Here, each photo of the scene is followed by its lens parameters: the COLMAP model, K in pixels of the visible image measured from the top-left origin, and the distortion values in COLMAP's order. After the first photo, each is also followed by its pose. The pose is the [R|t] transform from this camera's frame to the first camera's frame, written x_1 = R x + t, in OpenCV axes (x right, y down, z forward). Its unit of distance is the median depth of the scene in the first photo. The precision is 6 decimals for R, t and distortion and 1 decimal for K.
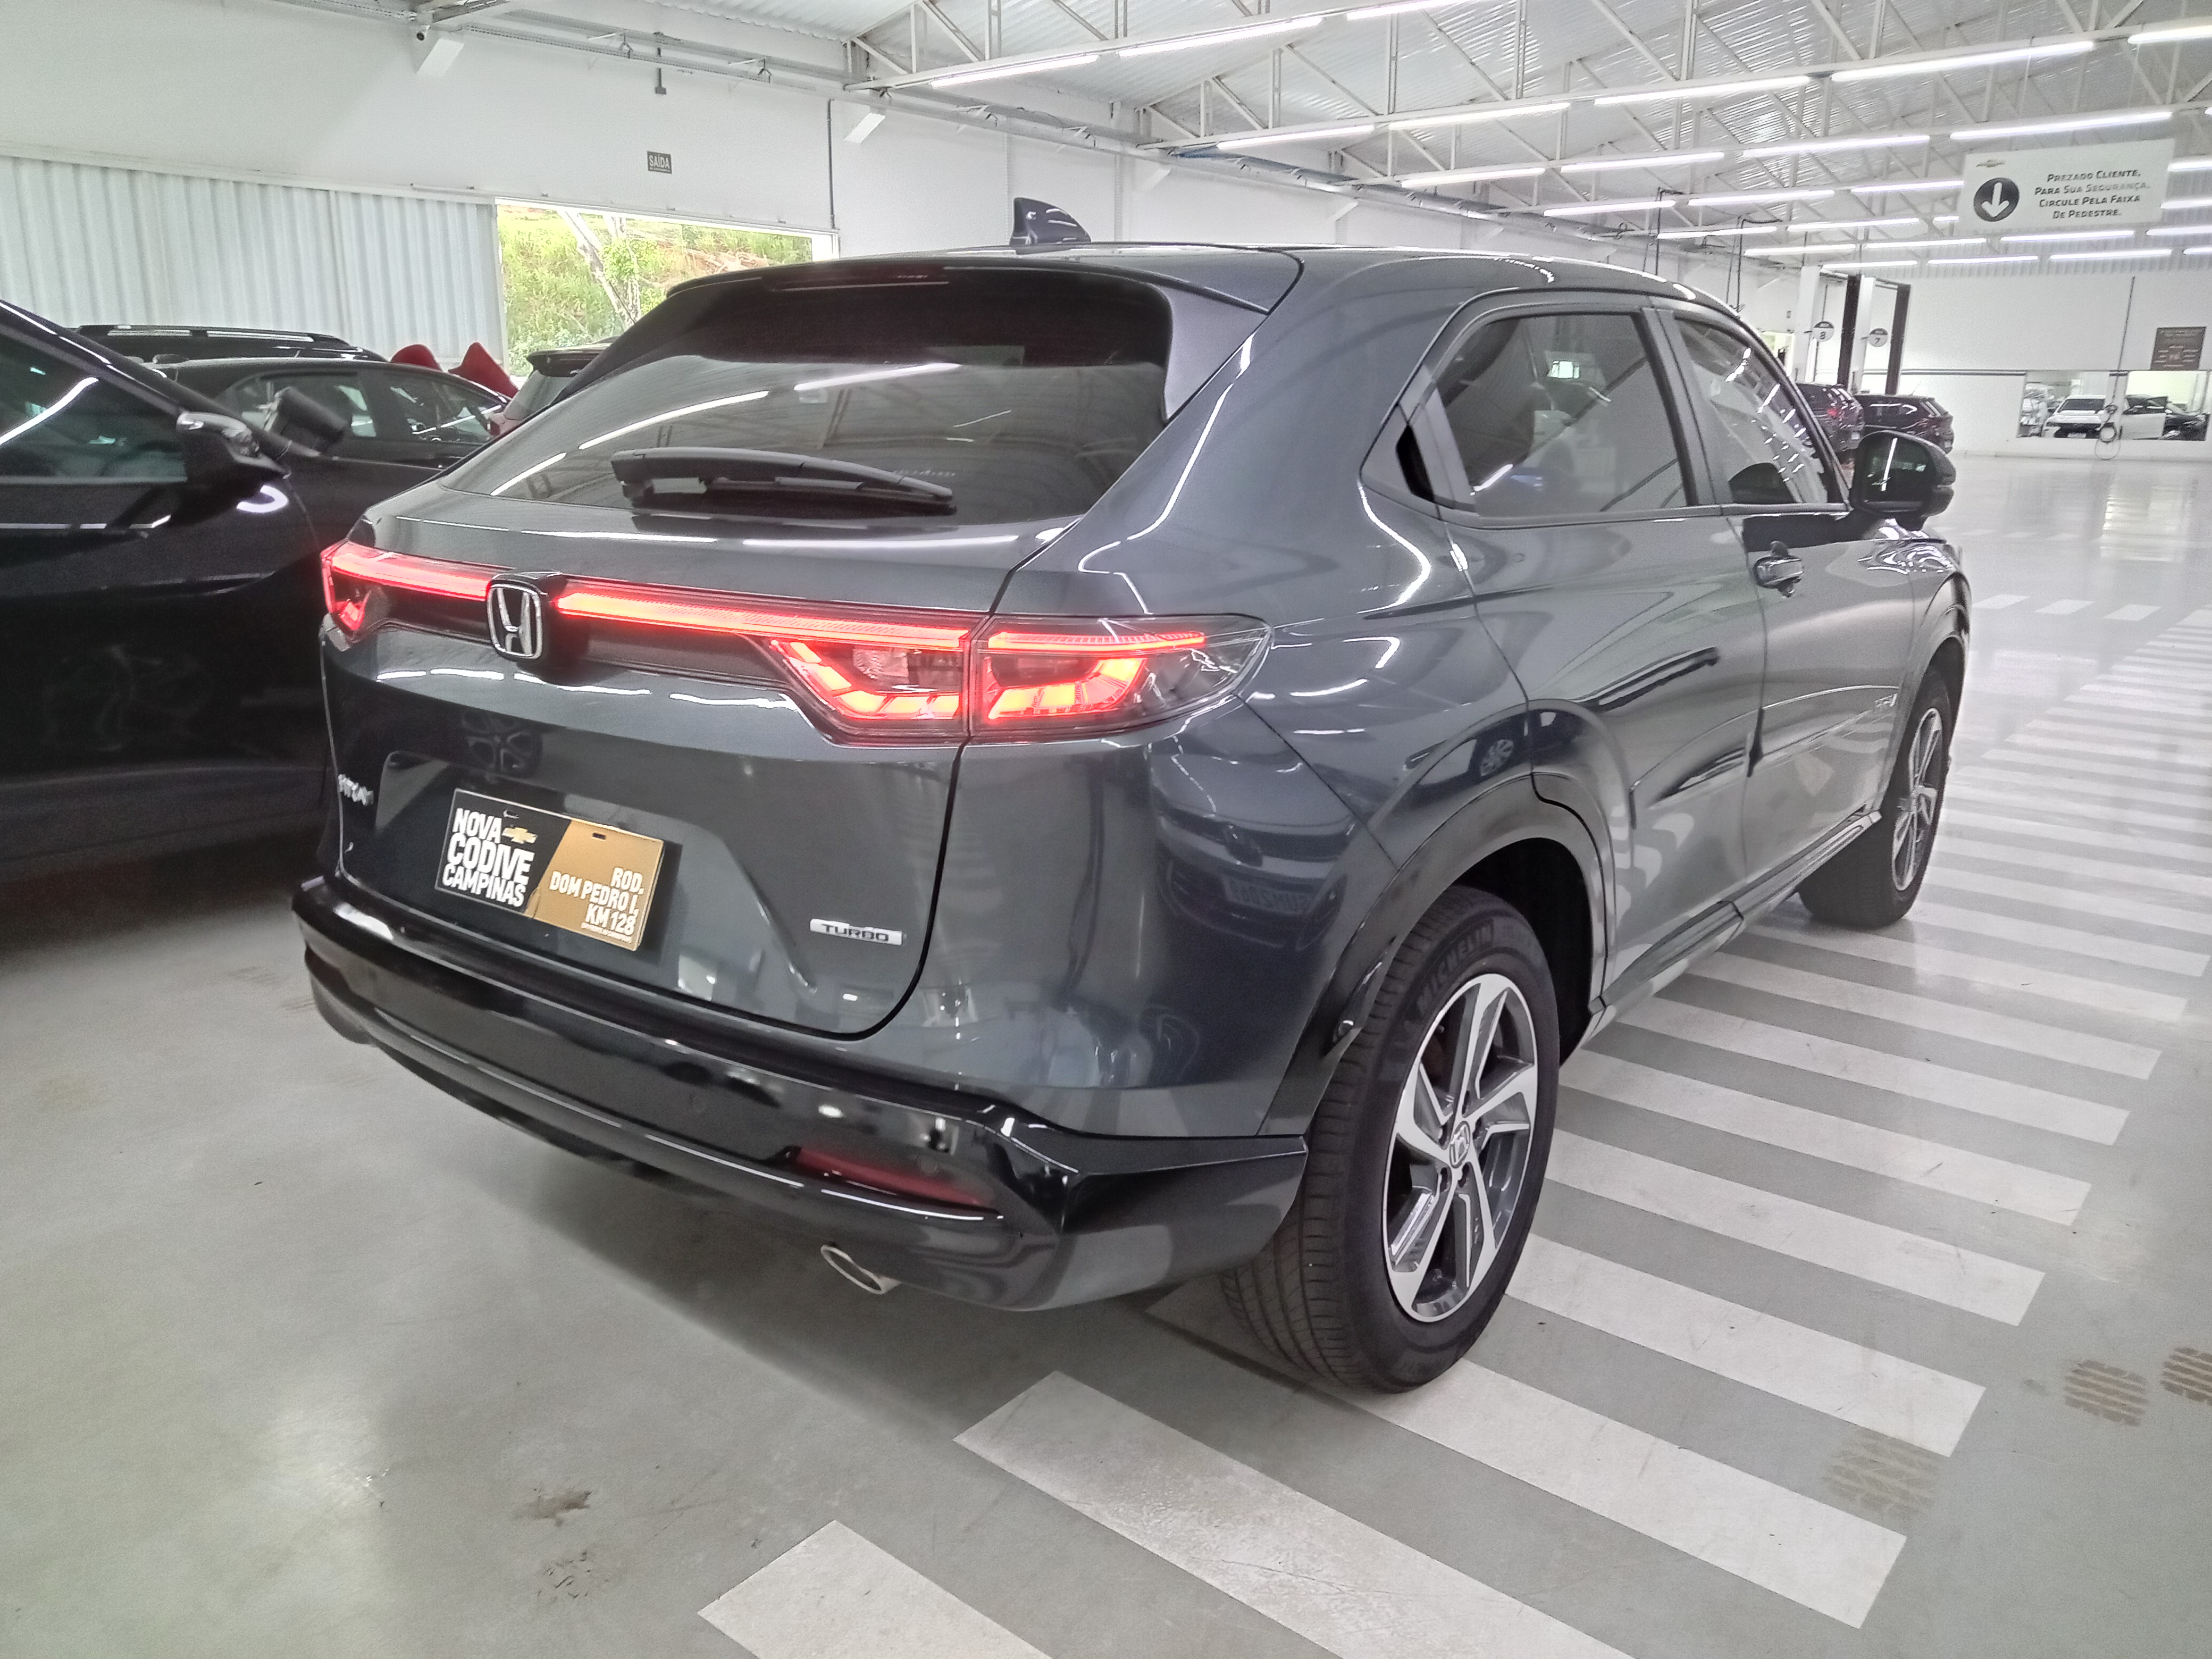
lens RADIAL K [[1641.3, 0, 1098.9], [0, 1641.3, 822.2], [0, 0, 1]] dist [0.019504, -0.001450]
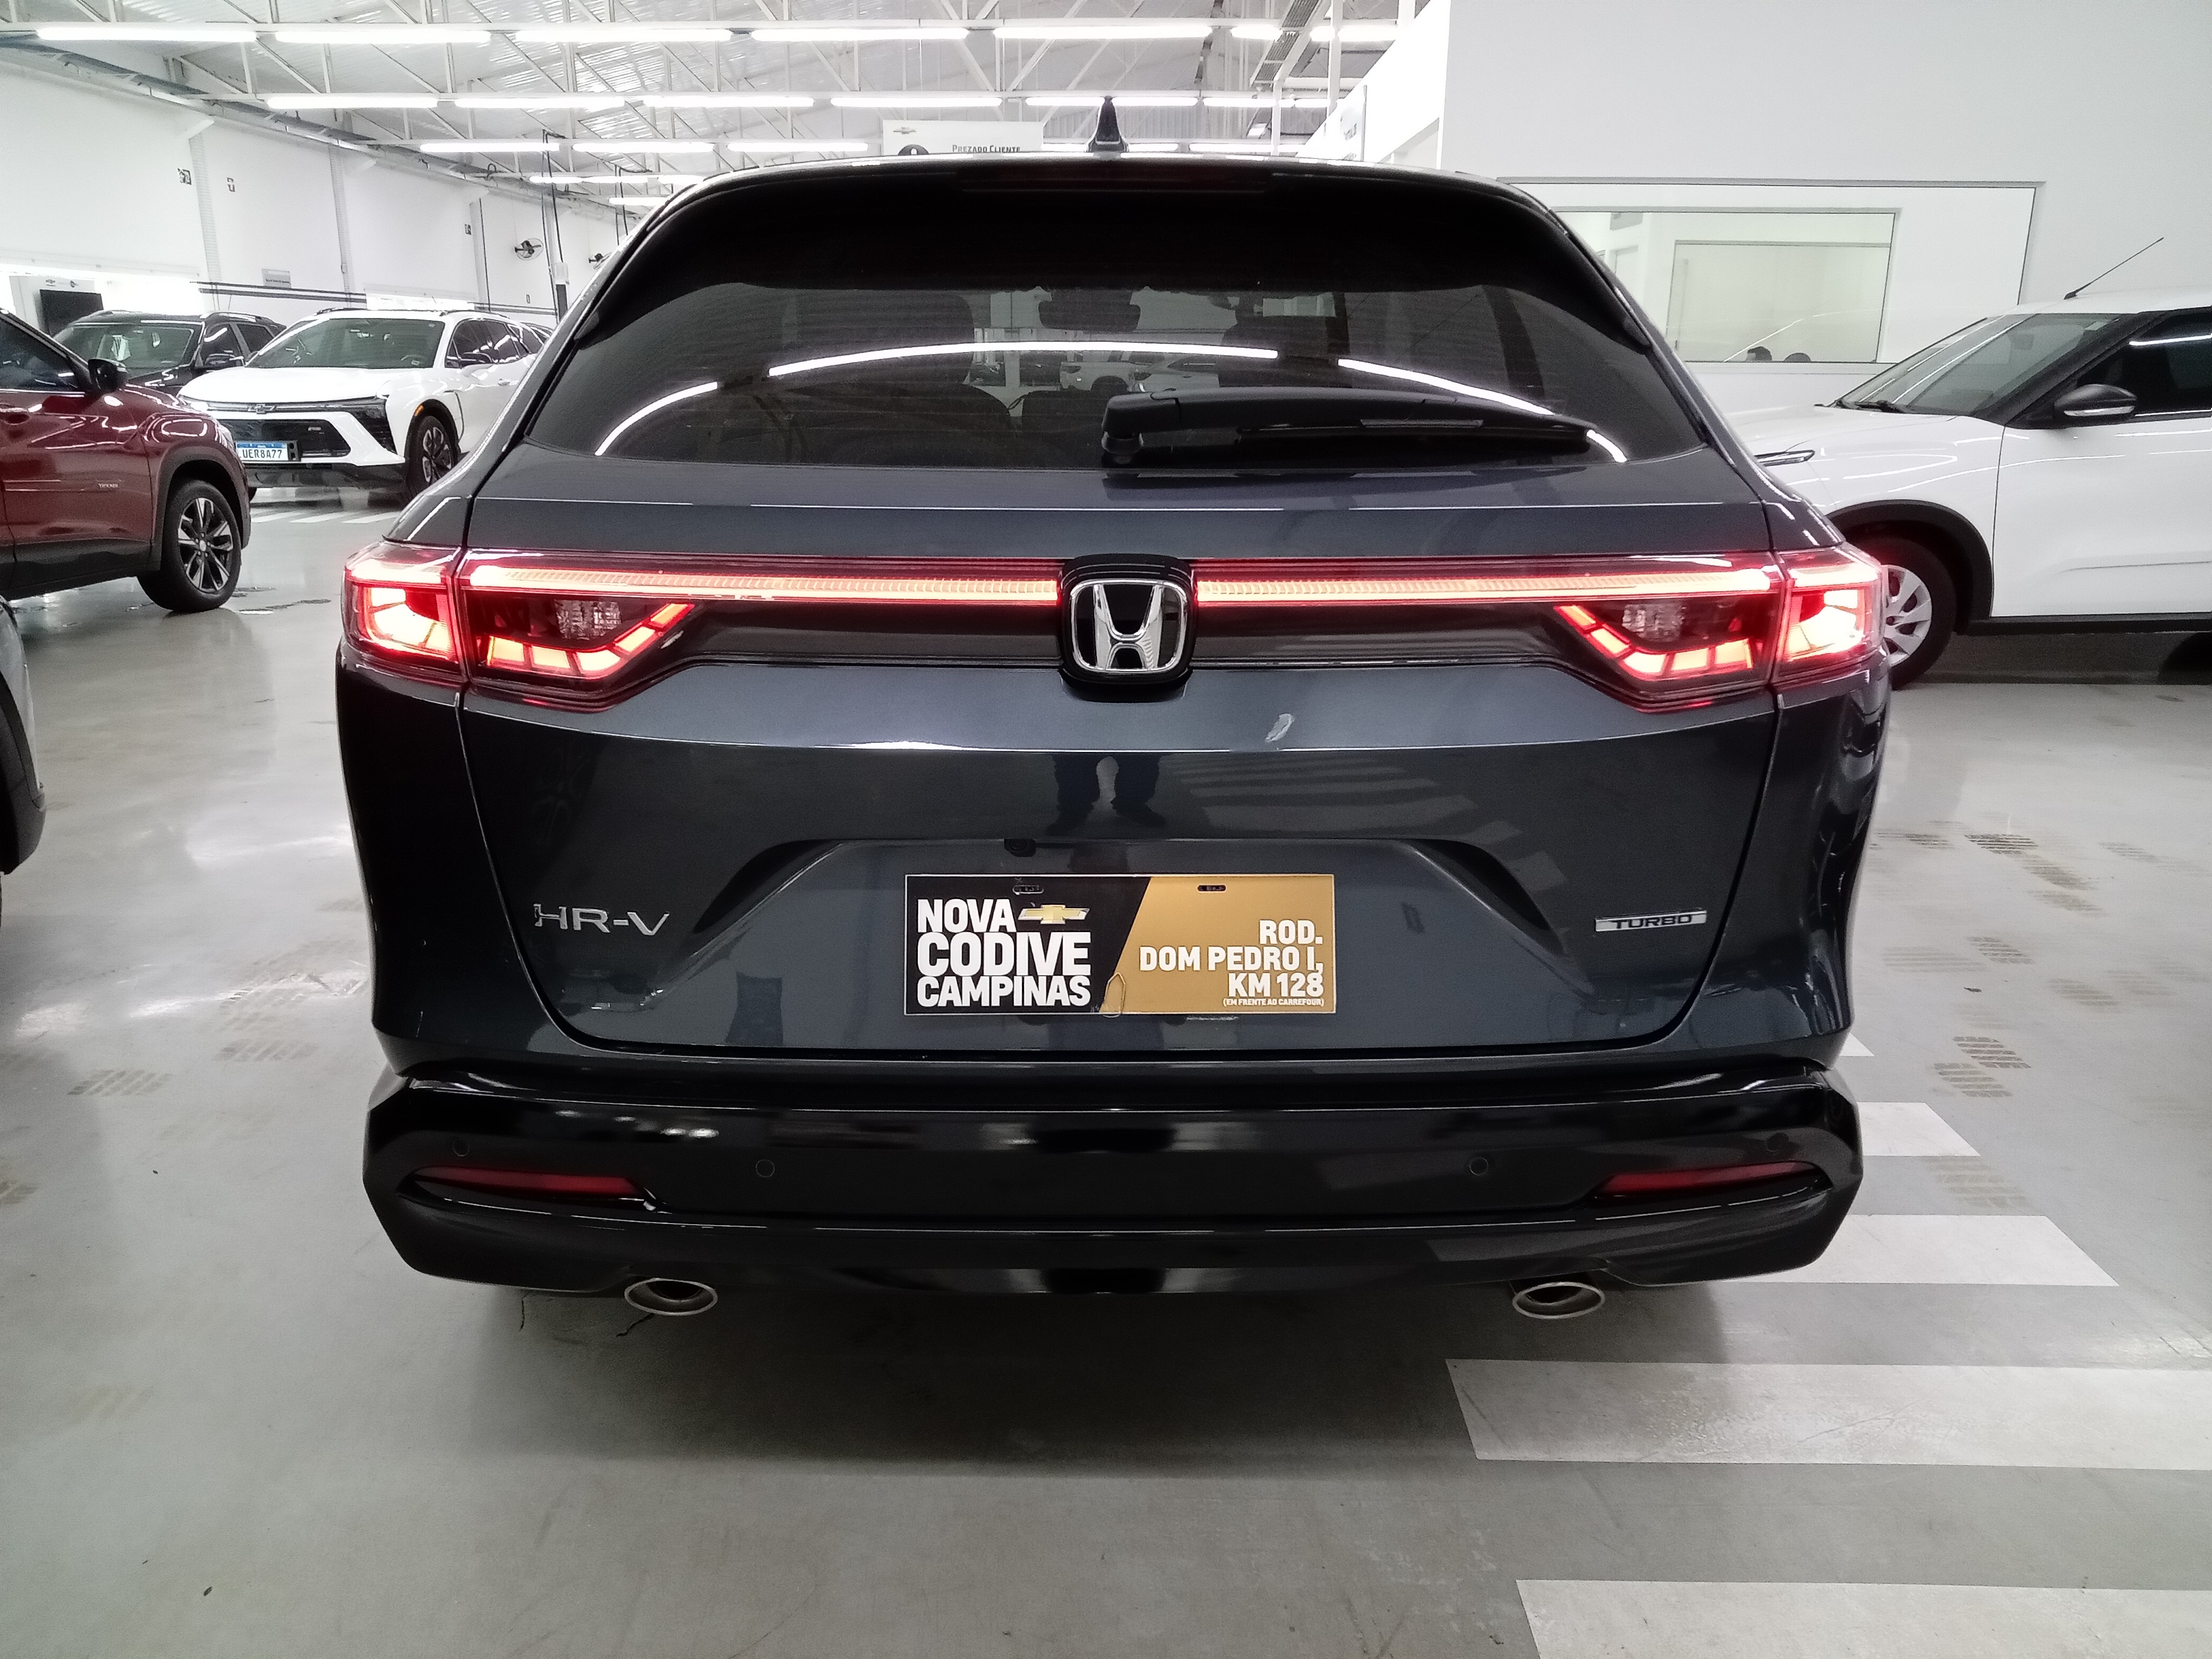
lens RADIAL K [[1641.3, 0, 1102.4], [0, 1641.3, 816.3], [0, 0, 1]] dist [0.019504, -0.001450]
pose [[0.789635, -0.176824, 0.587546, -0.754288], [0.161646, 0.983698, 0.078802, -0.090075], [-0.591902, 0.032750, 0.805345, 0.373876]]
